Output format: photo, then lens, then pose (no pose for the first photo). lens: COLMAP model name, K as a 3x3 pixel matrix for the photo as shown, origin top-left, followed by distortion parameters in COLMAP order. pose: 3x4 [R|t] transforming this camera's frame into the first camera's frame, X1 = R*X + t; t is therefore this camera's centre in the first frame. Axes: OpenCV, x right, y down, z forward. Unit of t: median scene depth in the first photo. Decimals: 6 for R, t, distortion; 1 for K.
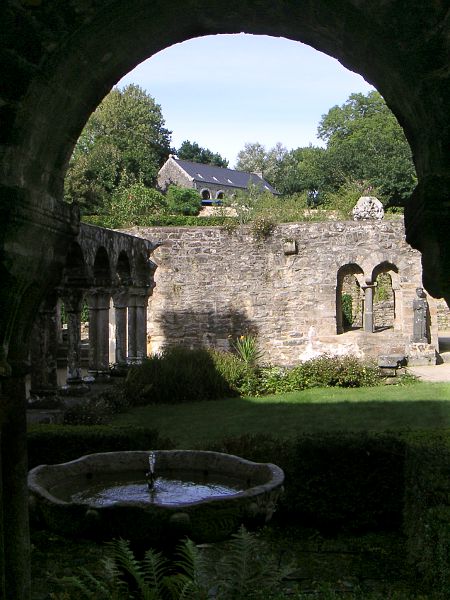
lens RADIAL K [[1021.1, 0, 223.9], [0, 1021.1, 299.0], [0, 0, 1]] dist [-0.062052, 0.000000]
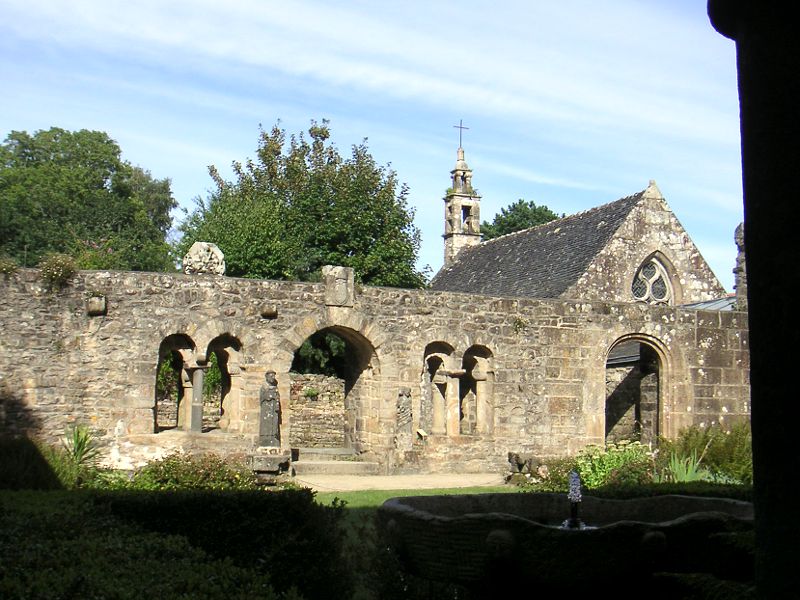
lens RADIAL K [[1361.5, 0, 387.4], [0, 1361.5, 370.3], [0, 0, 1]] dist [-0.062052, 0.000000]
pose [[0.873223, 0.050104, 0.484738, -0.206913], [-0.020746, 0.997621, -0.065744, 0.050150], [-0.486879, 0.047353, 0.872185, 0.102553]]
